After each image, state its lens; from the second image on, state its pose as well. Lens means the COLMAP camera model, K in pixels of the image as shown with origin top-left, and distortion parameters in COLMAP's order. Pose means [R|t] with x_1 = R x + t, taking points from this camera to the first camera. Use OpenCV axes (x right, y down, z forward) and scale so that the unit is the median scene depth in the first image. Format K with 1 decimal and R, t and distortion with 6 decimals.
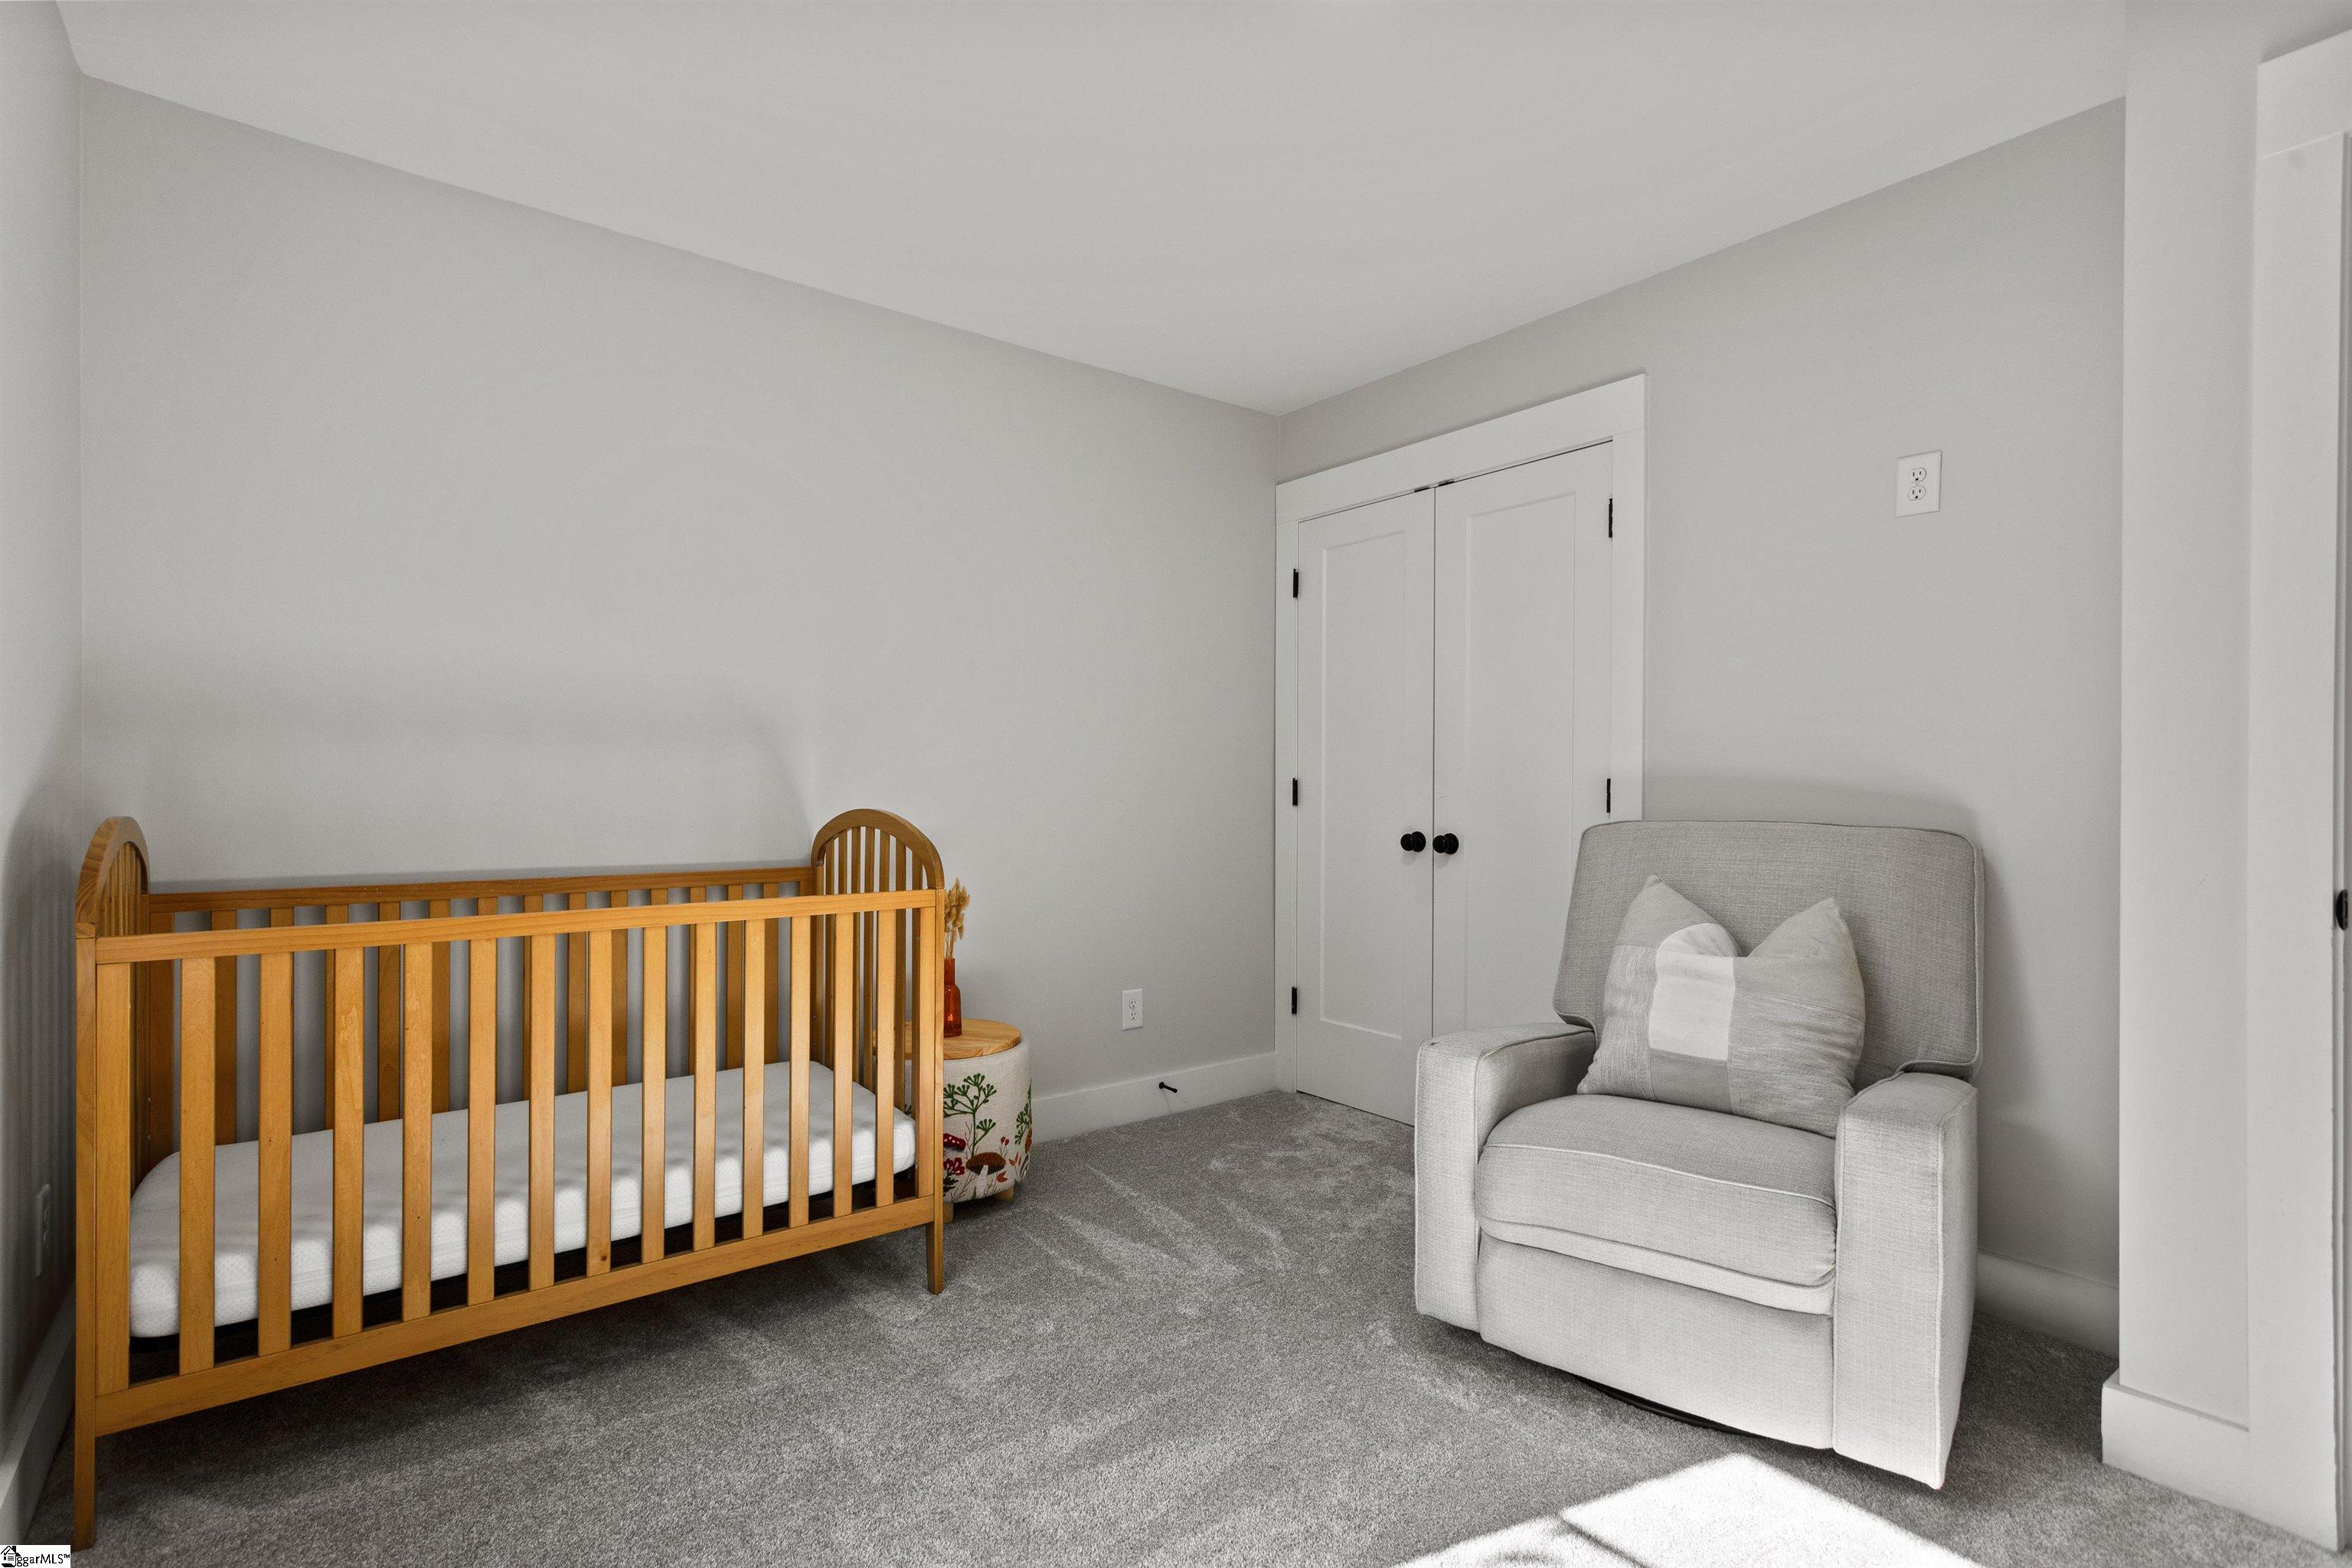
lens RADIAL K [[1131.9, 0, 1165.9], [0, 1131.9, 794.1], [0, 0, 1]] dist [-0.002070, -0.000824]
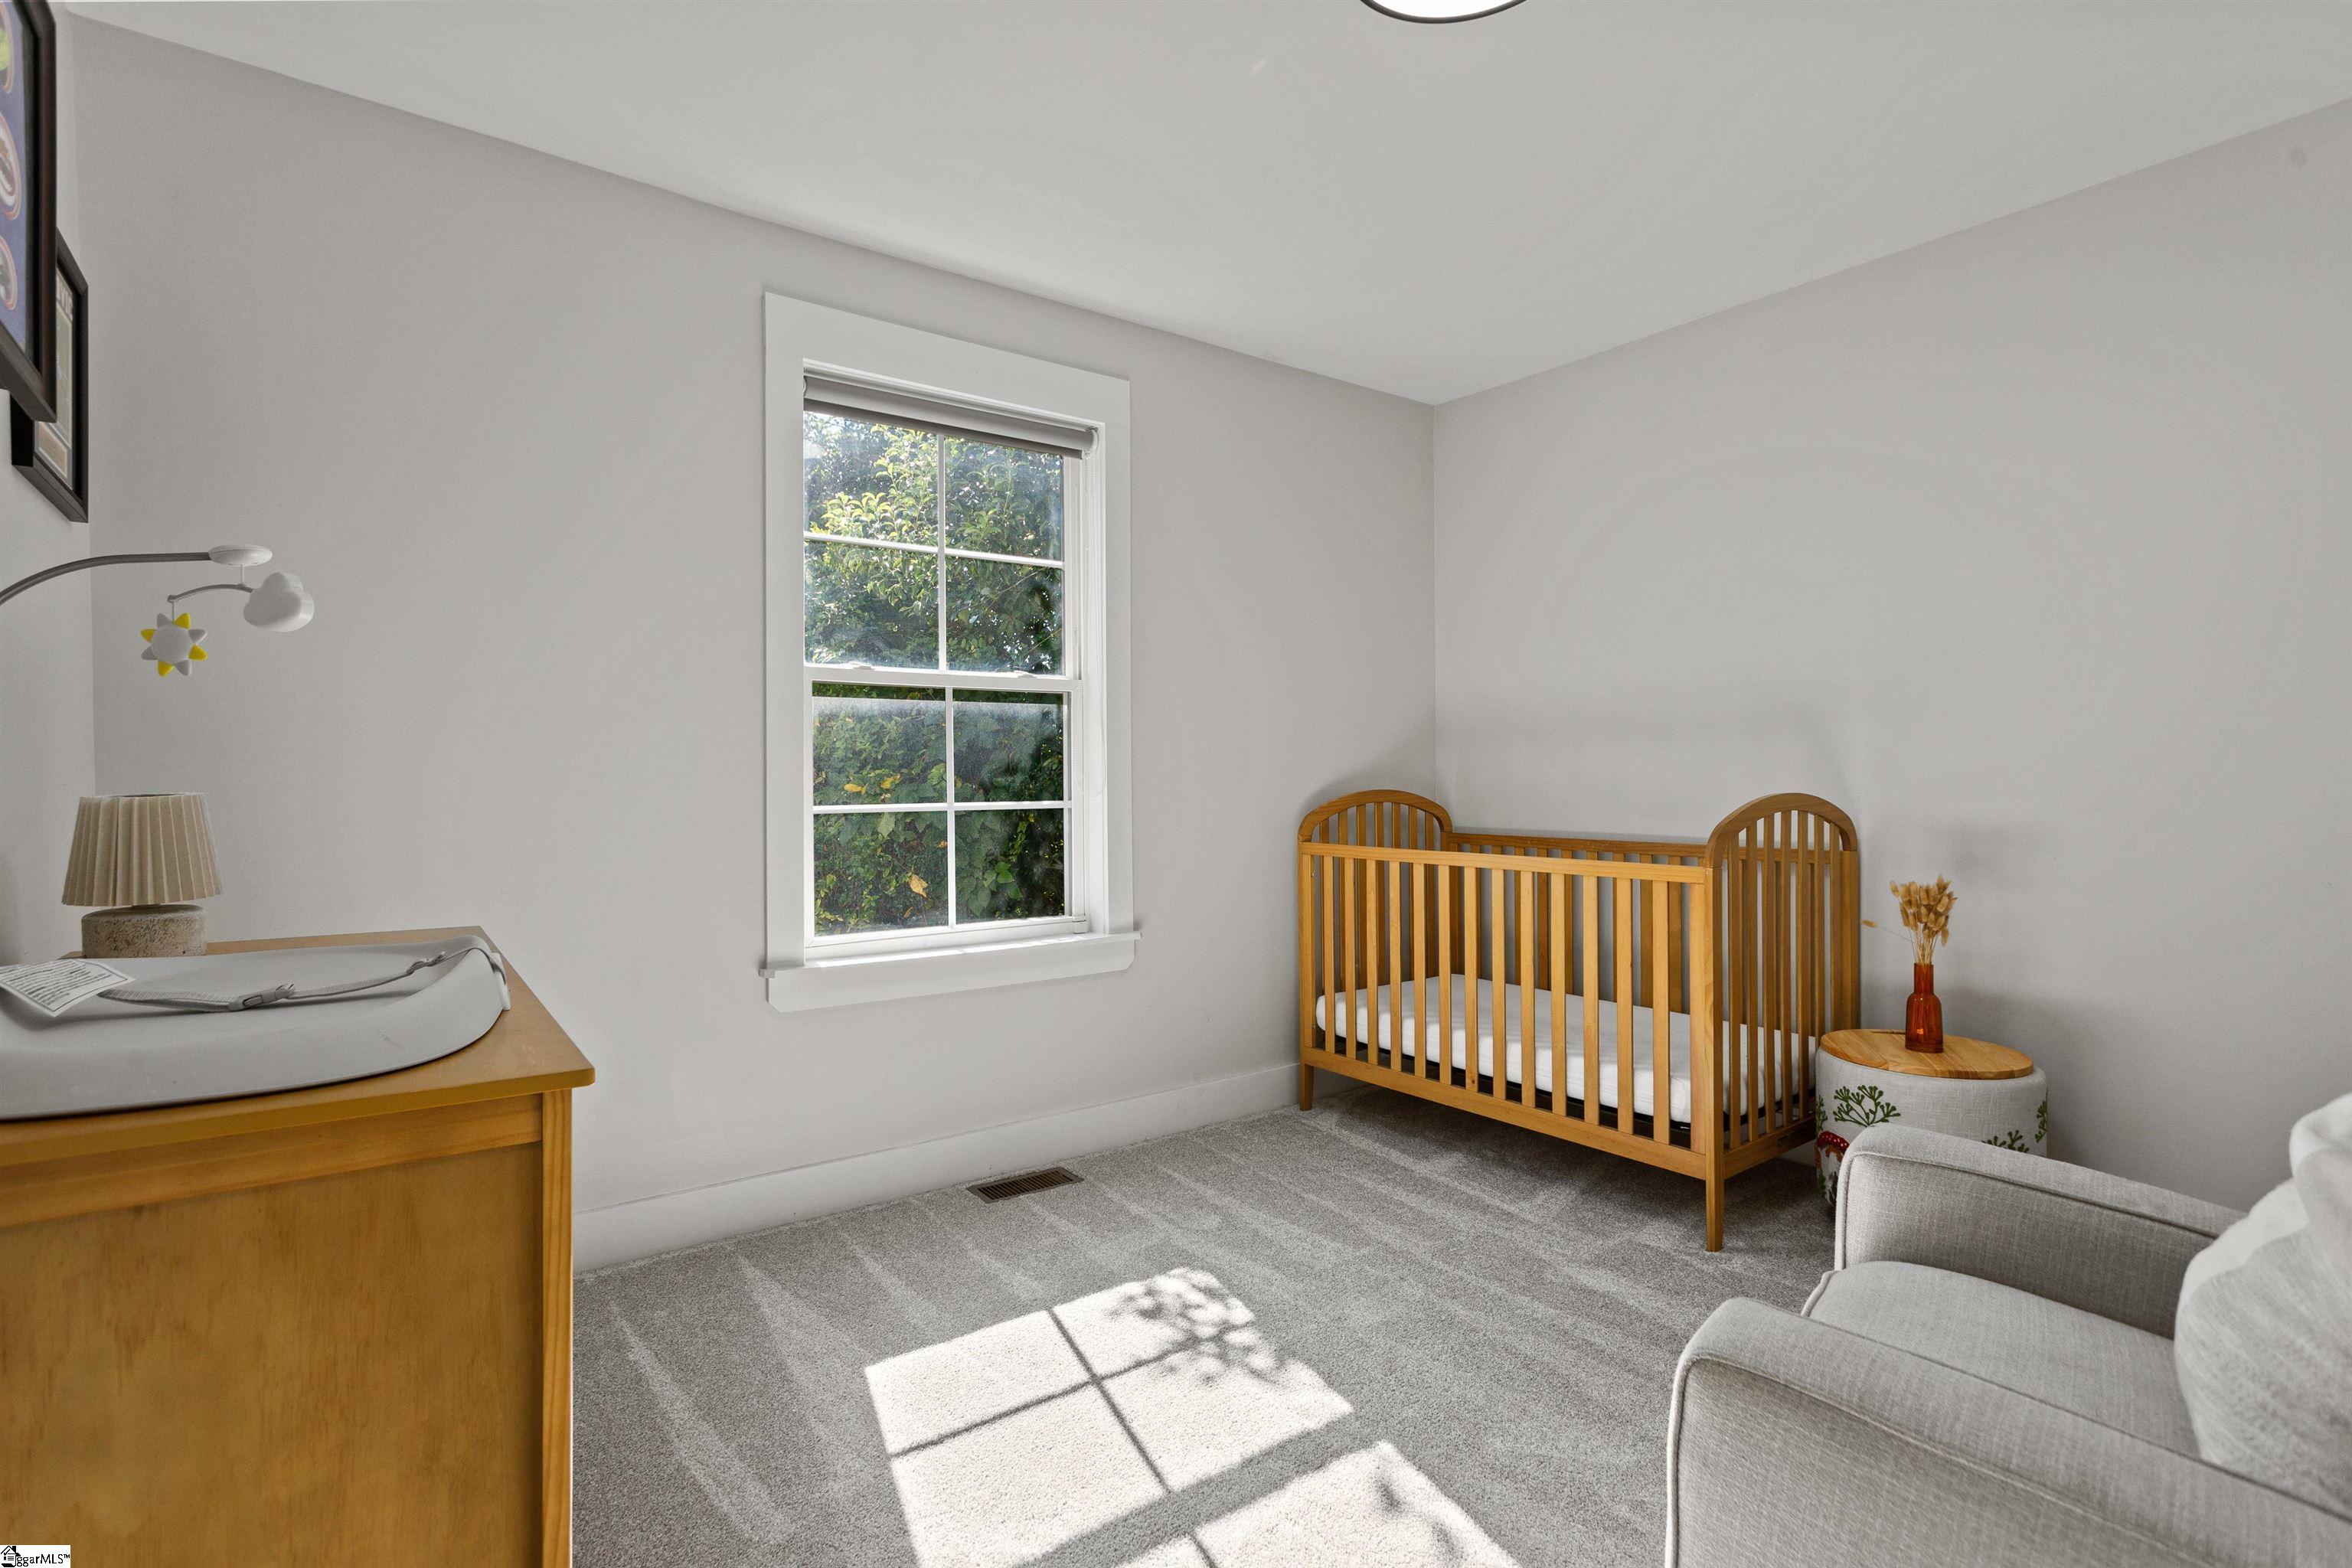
lens RADIAL K [[1131.9, 0, 1168.8], [0, 1131.9, 767.3], [0, 0, 1]] dist [-0.002070, -0.000824]
pose [[-0.019409, 0.001709, -0.999810, 0.896408], [0.003143, 0.999994, 0.001649, -0.016283], [0.999807, -0.003111, -0.019415, 0.531824]]
